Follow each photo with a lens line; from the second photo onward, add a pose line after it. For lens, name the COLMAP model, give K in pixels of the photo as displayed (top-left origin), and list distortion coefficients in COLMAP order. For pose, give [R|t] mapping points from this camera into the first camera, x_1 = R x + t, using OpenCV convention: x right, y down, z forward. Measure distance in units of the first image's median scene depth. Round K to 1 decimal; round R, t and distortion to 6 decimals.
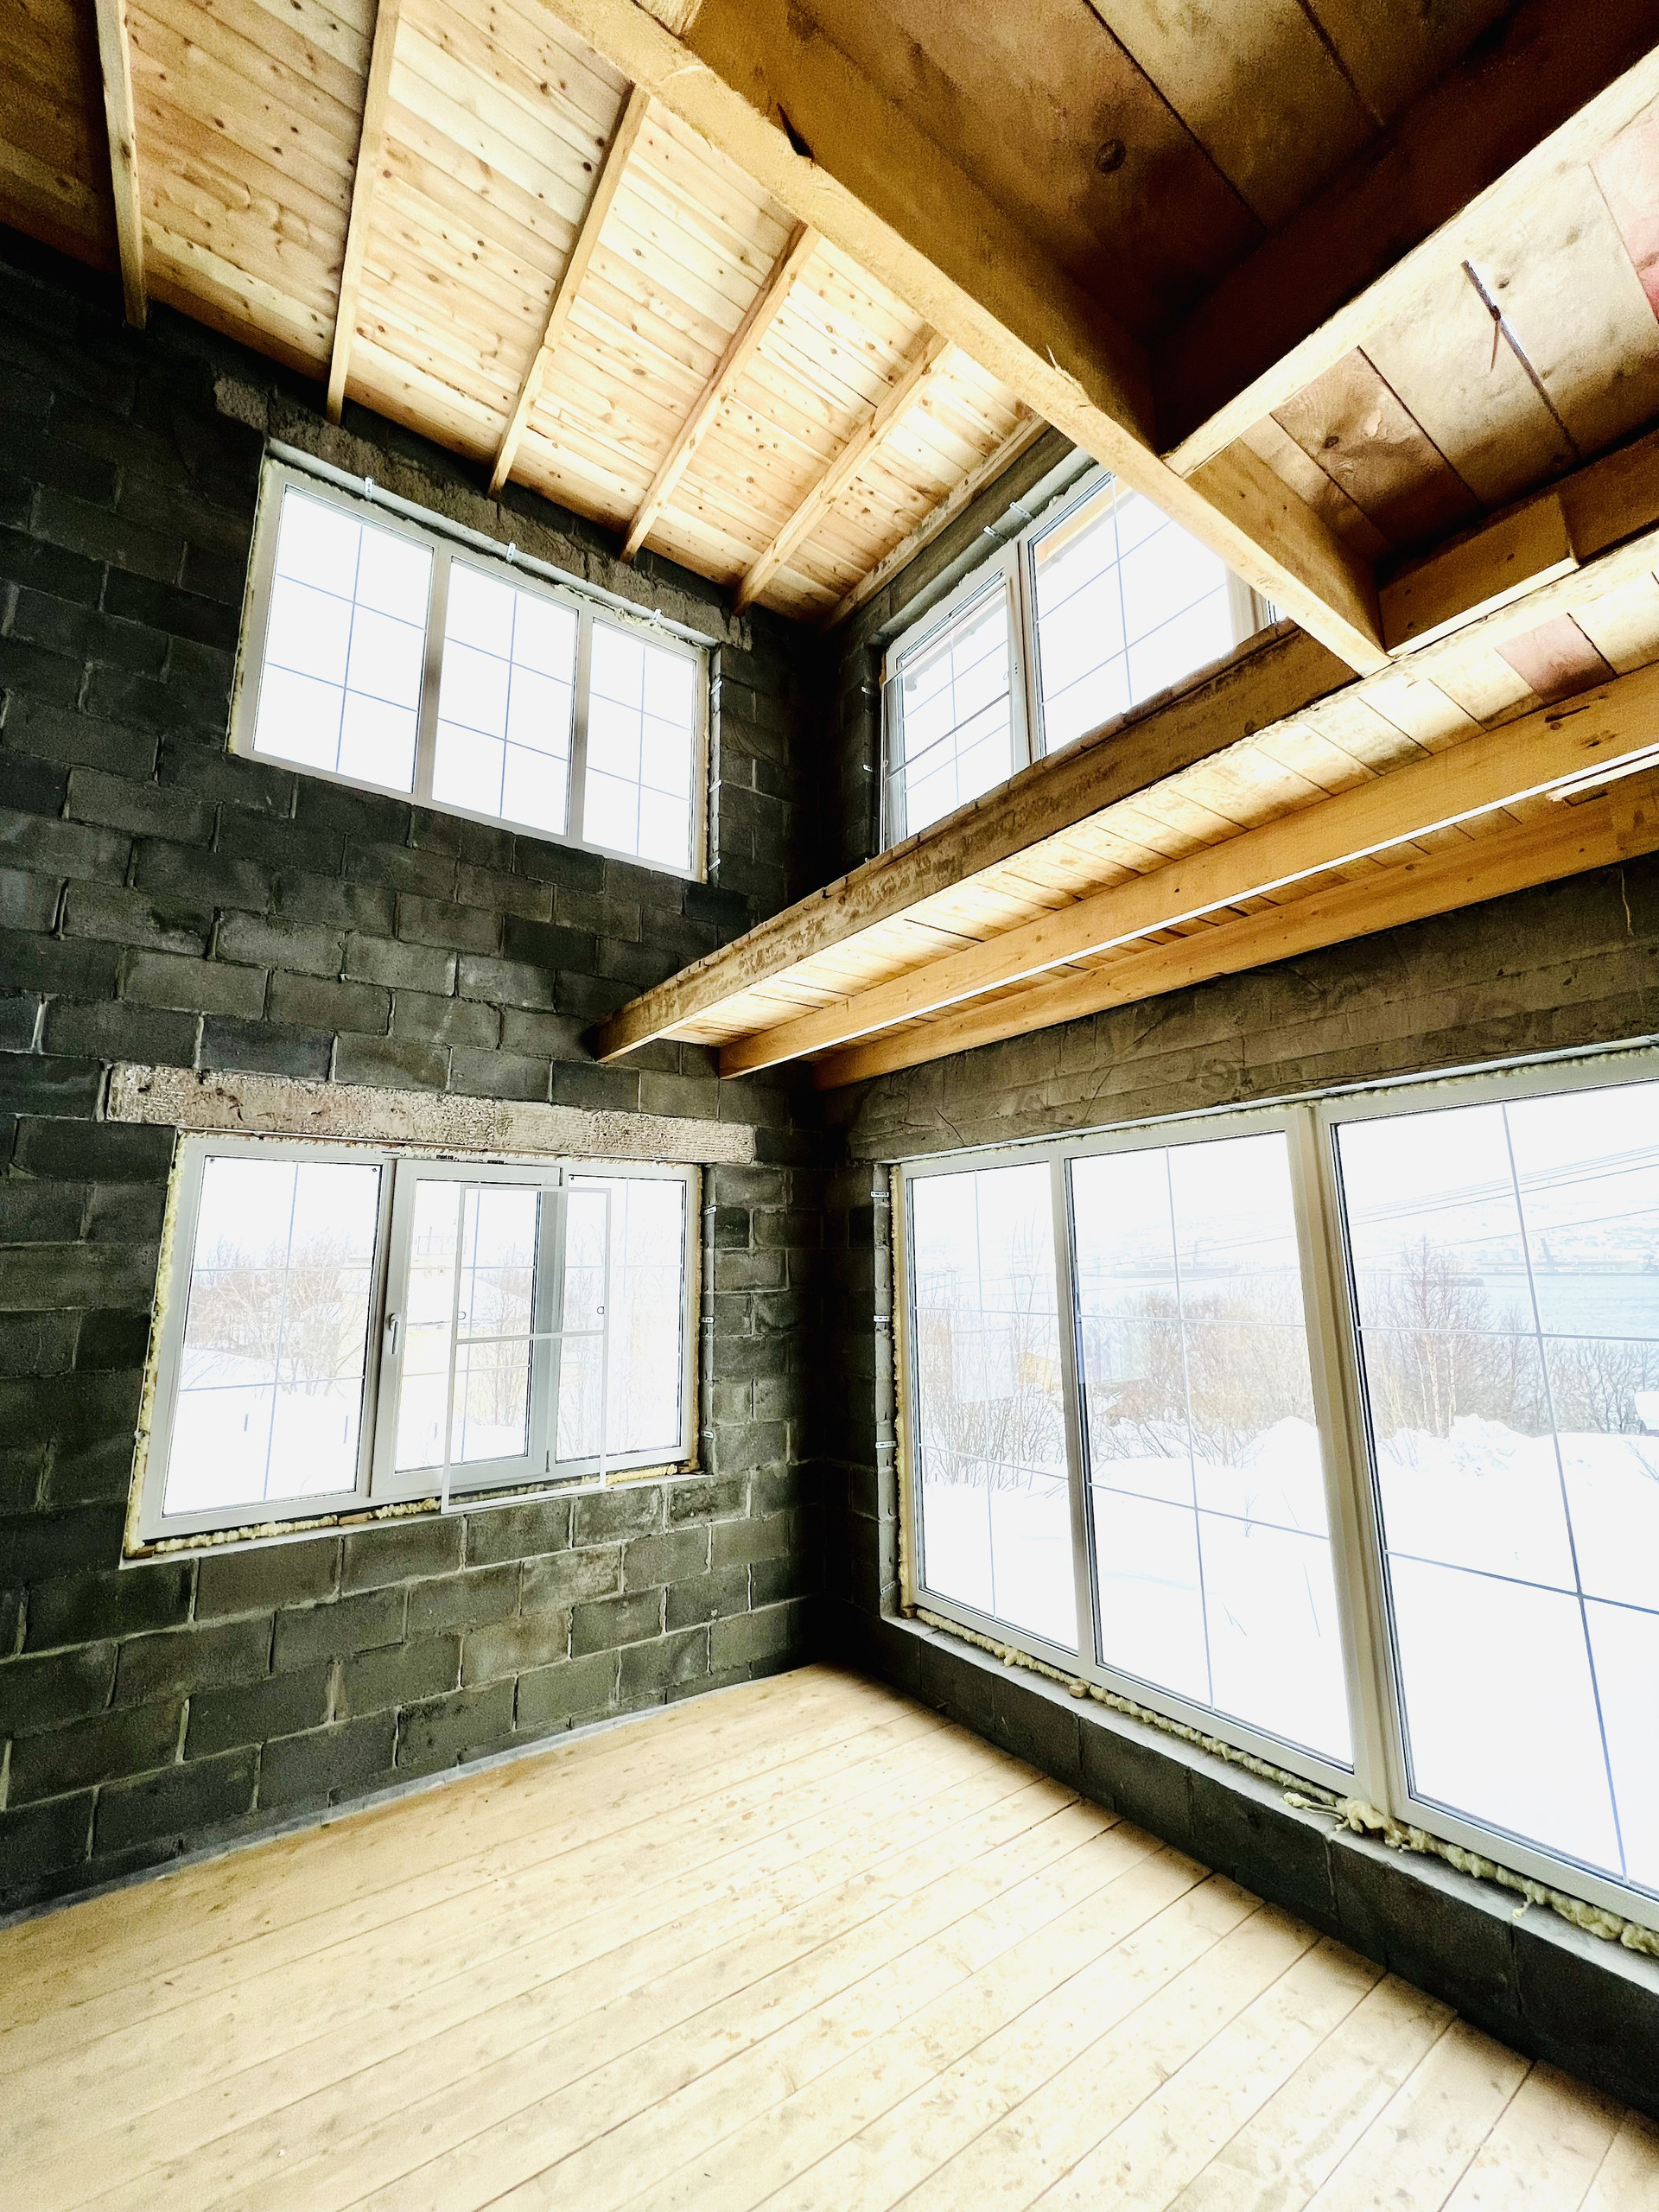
lens RADIAL K [[883.4, 0, 834.6], [0, 883.4, 1100.5], [0, 0, 1]] dist [-0.000100, -0.000880]
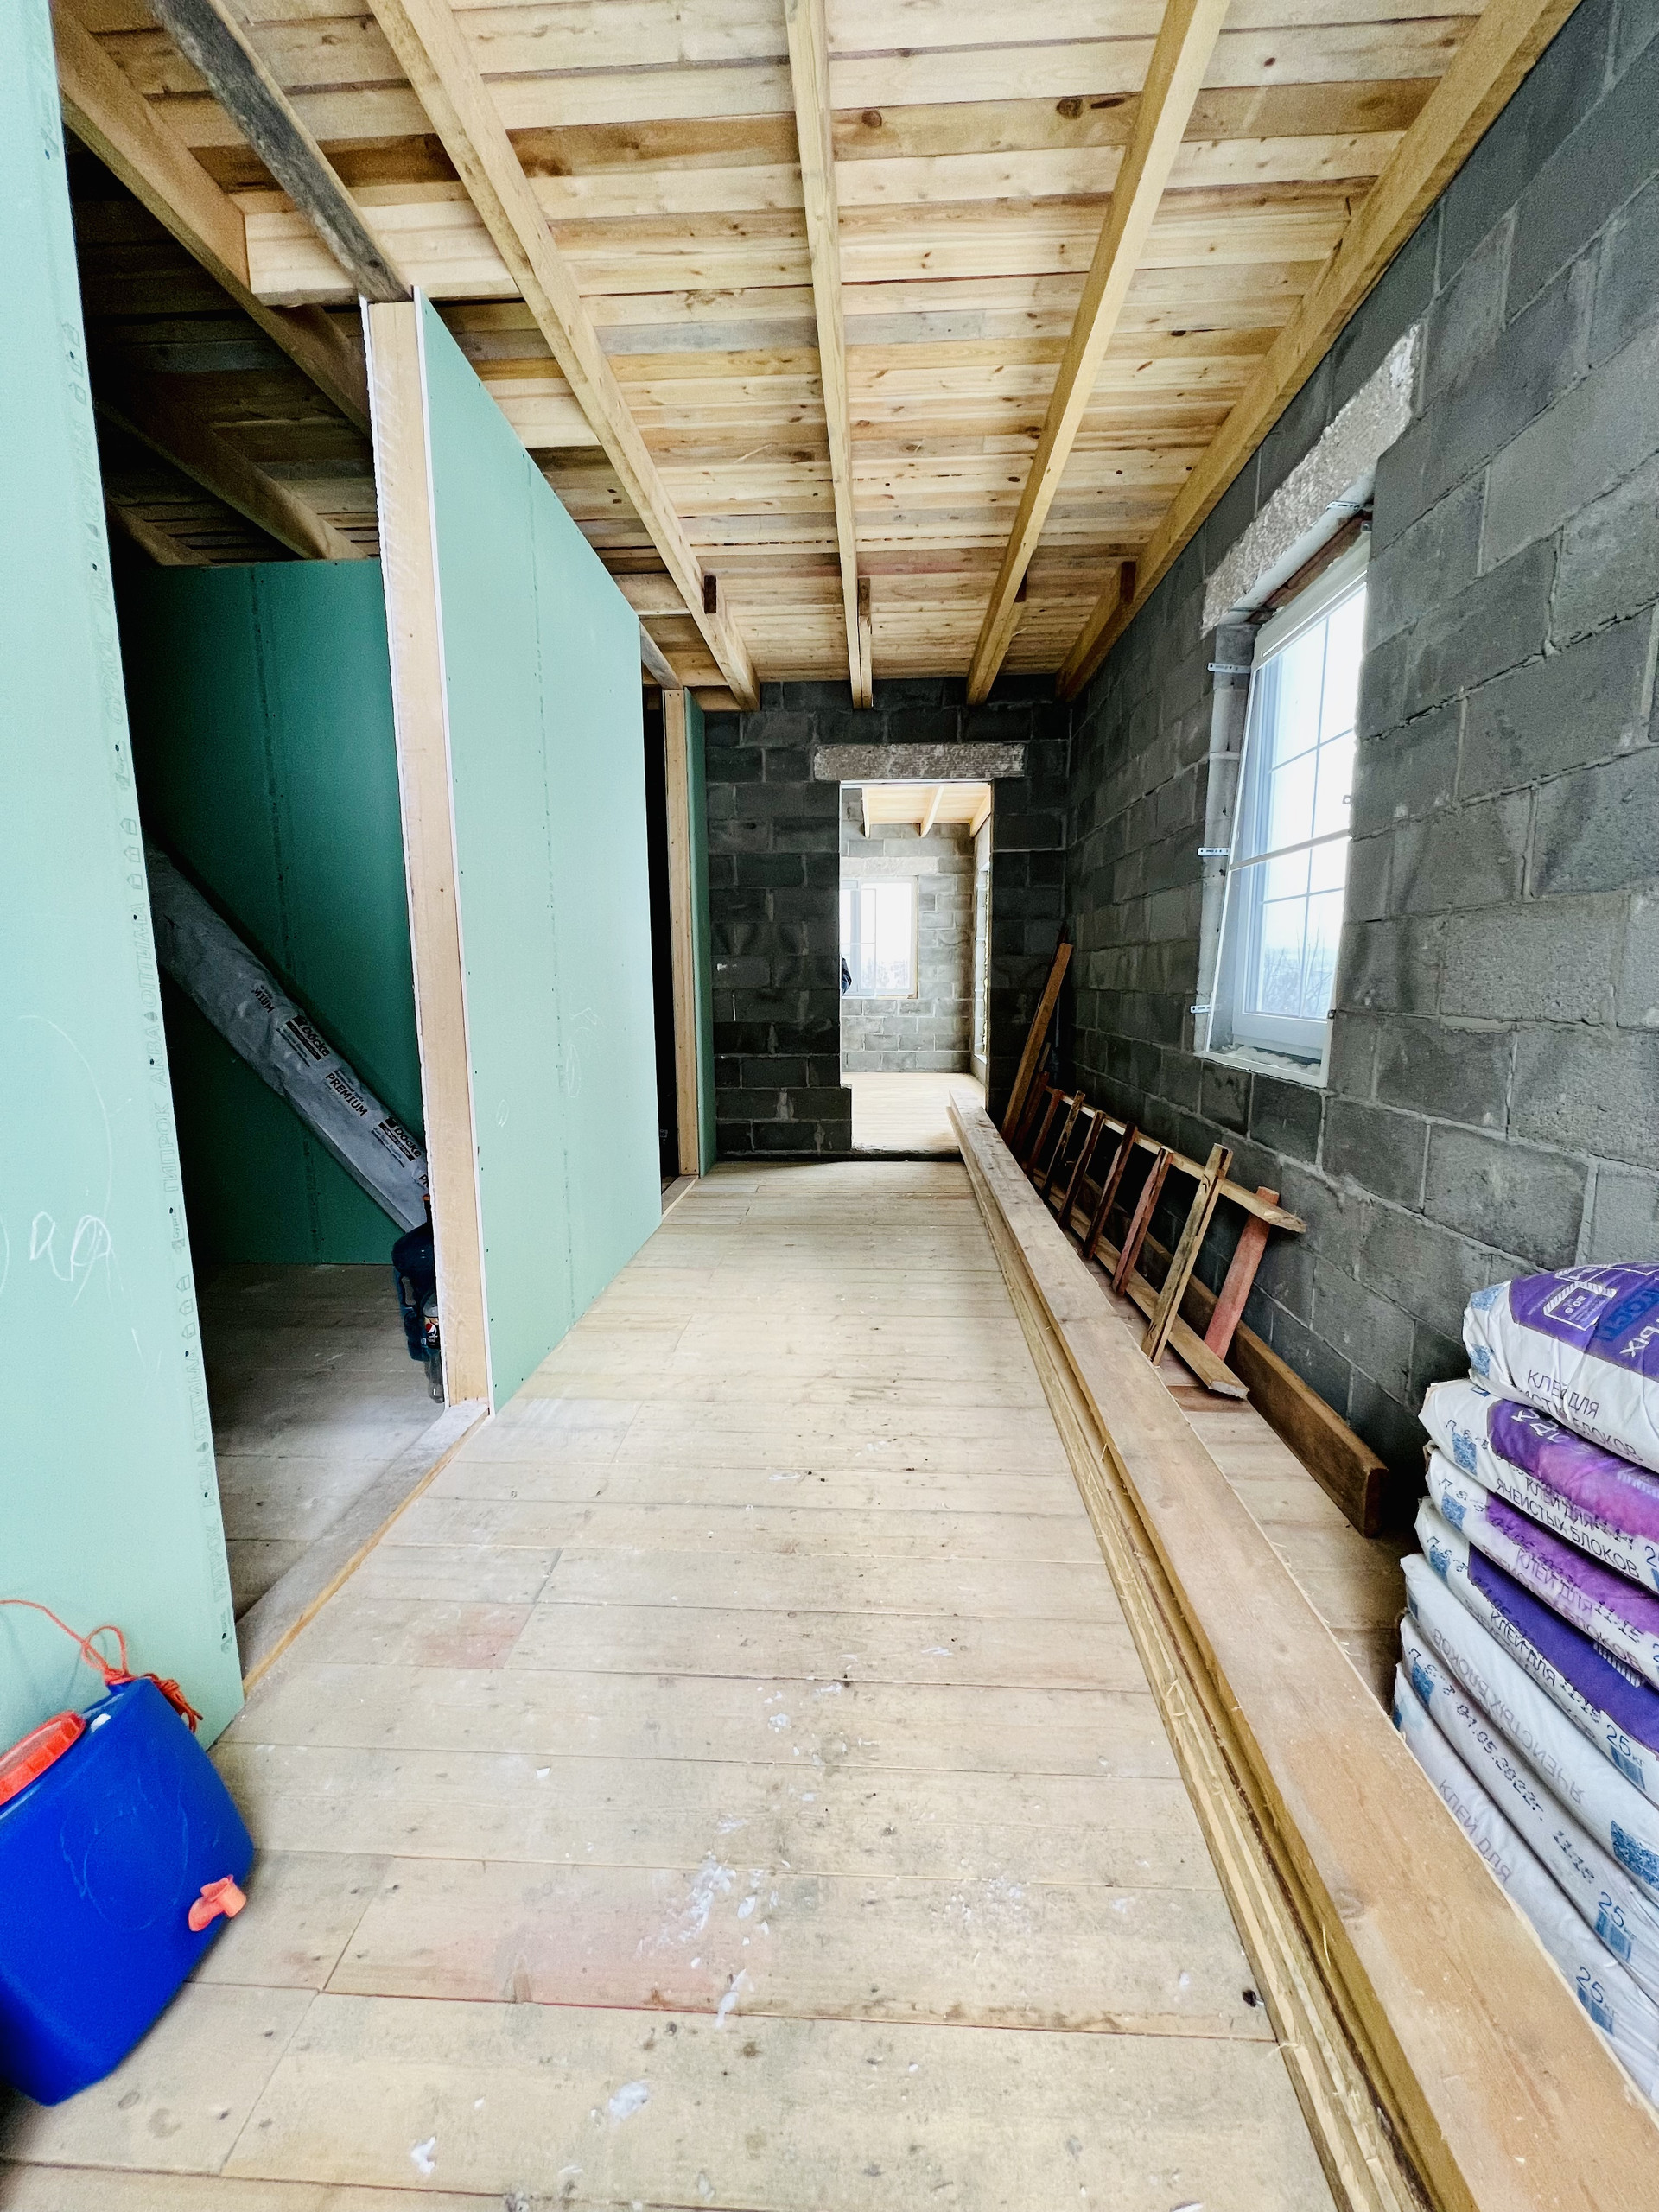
lens RADIAL K [[883.4, 0, 832.8], [0, 883.4, 1109.4], [0, 0, 1]] dist [-0.000100, -0.000880]
pose [[0.778855, 0.102163, -0.618828, 1.324475], [0.112289, 0.947991, 0.297832, -0.071344], [0.617071, -0.301455, 0.726876, -1.156327]]
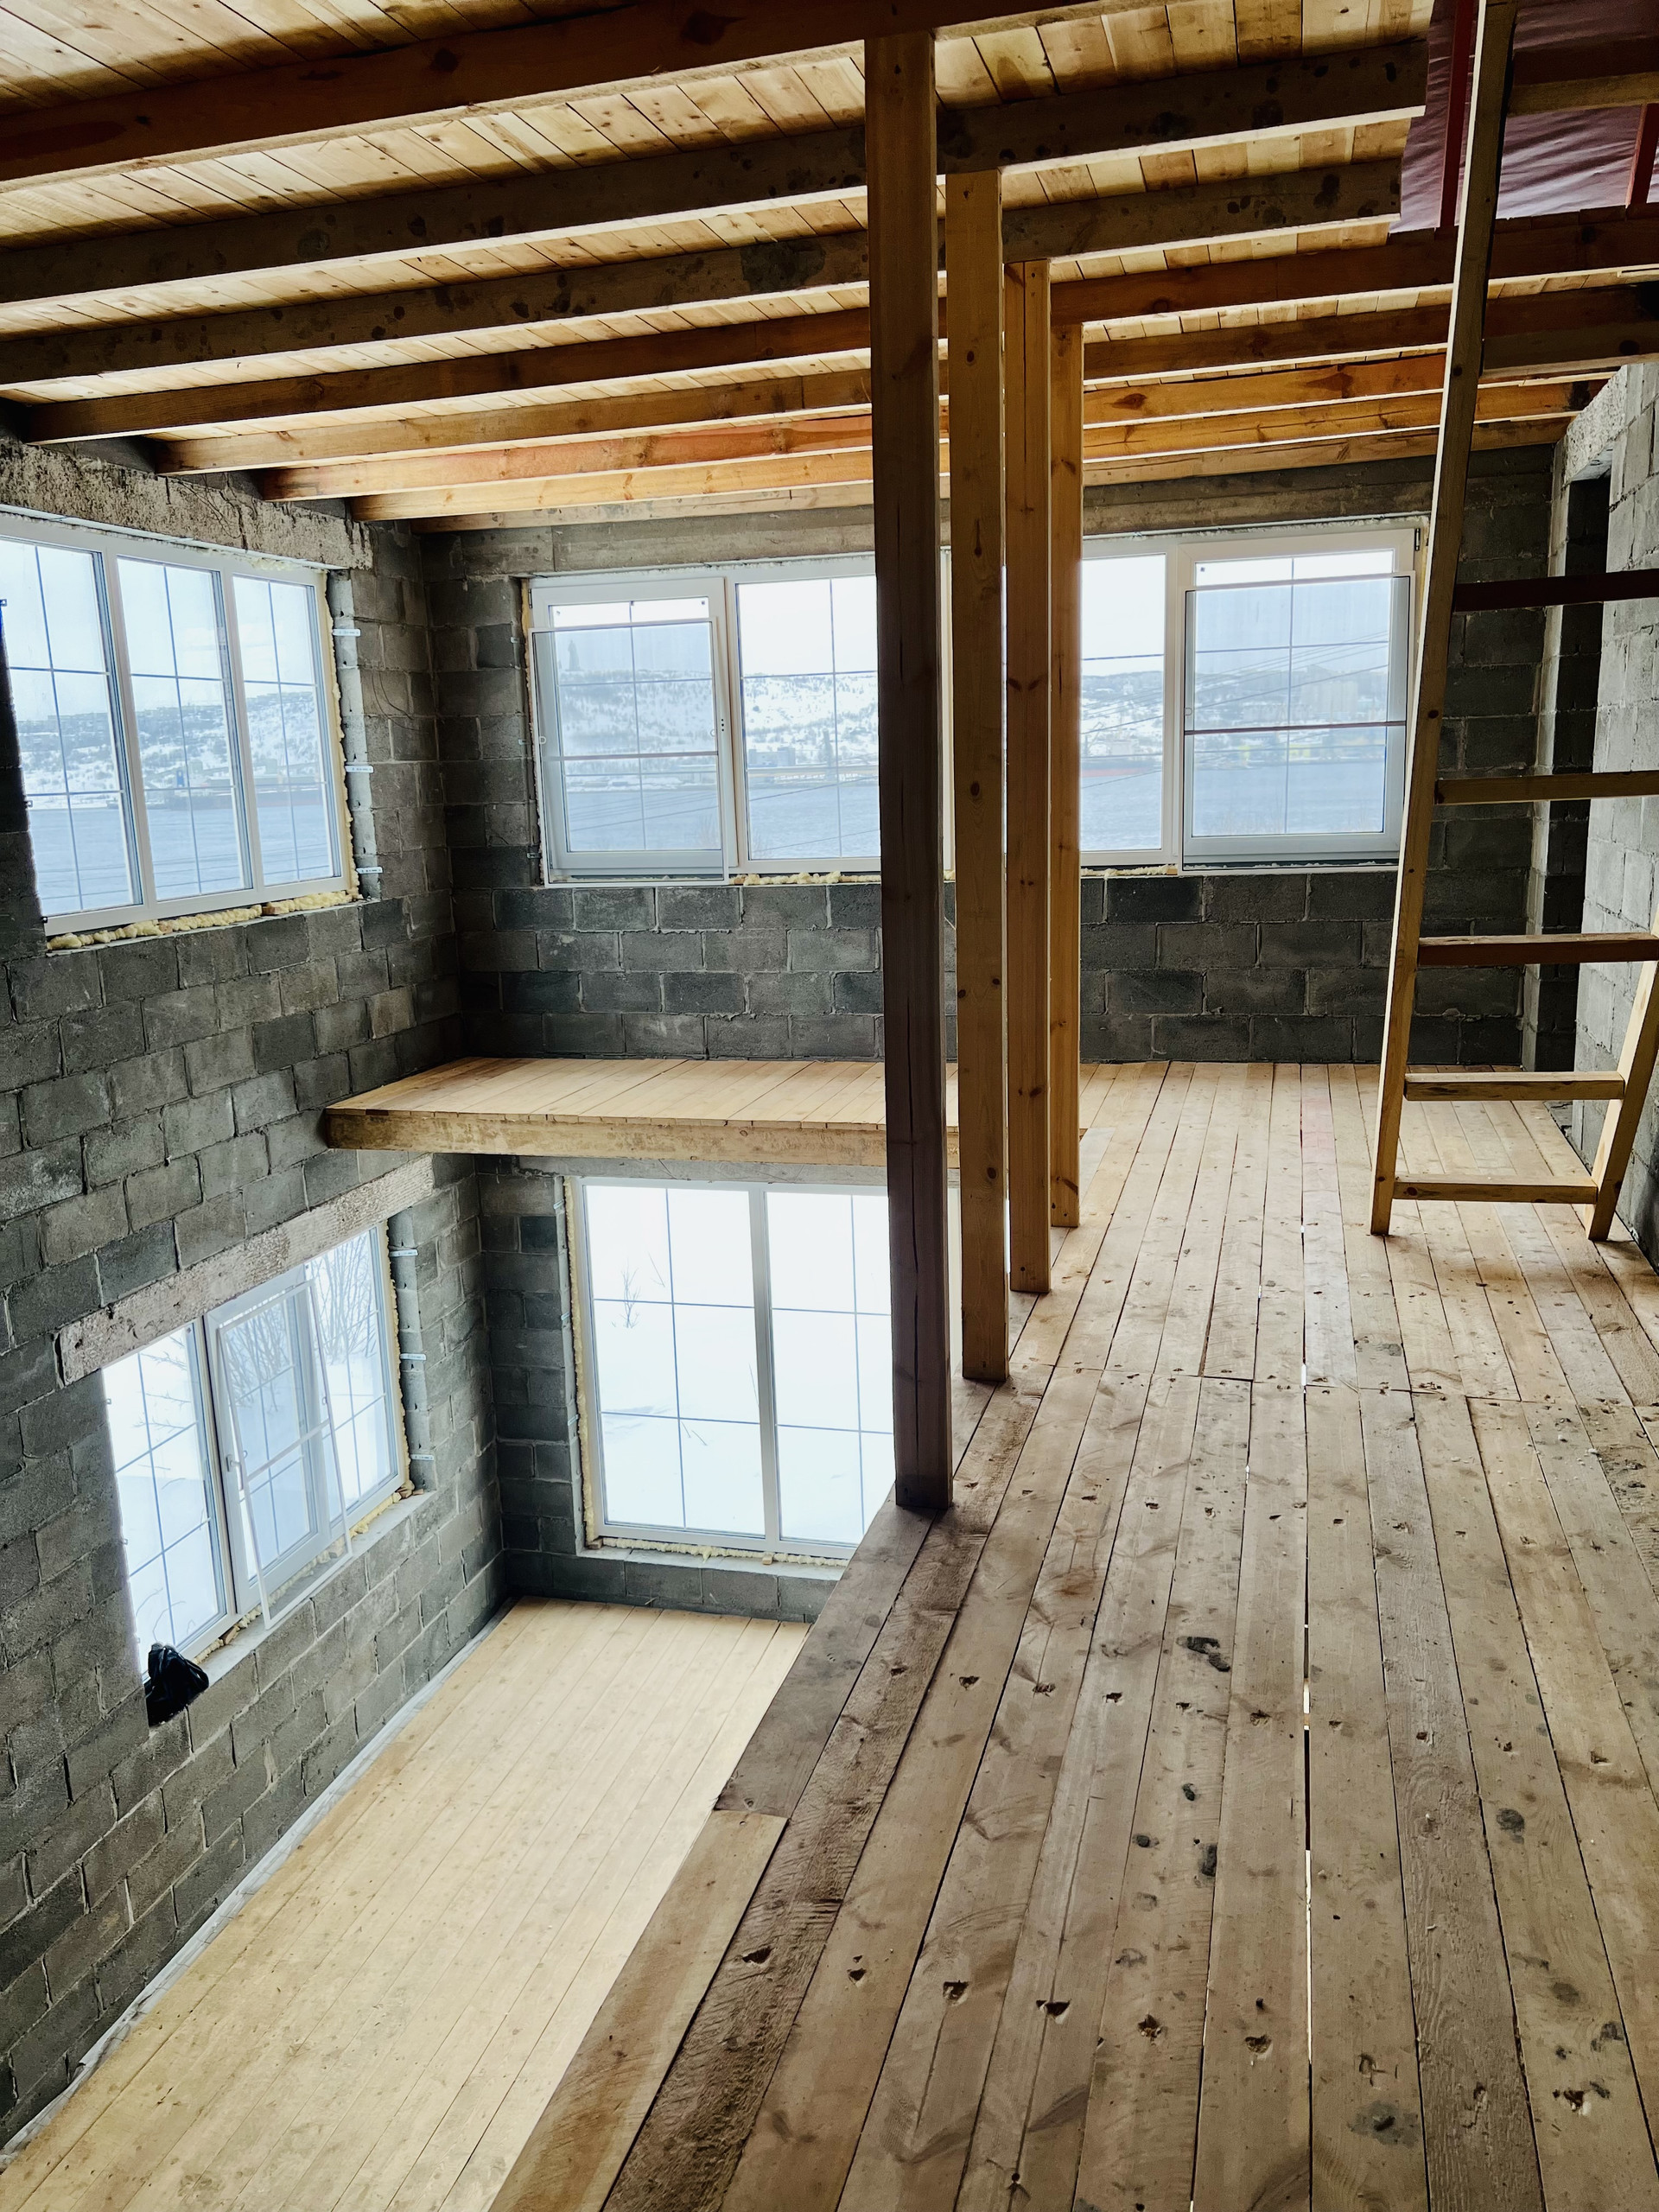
lens RADIAL K [[1657.7, 0, 845.9], [0, 1657.7, 1093.5], [0, 0, 1]] dist [0.056804, -0.069925]
pose [[0.776279, -0.140194, 0.614603, -0.936086], [-0.090767, 0.939940, 0.329049, -0.742331], [-0.623820, -0.311220, 0.716931, -0.608512]]
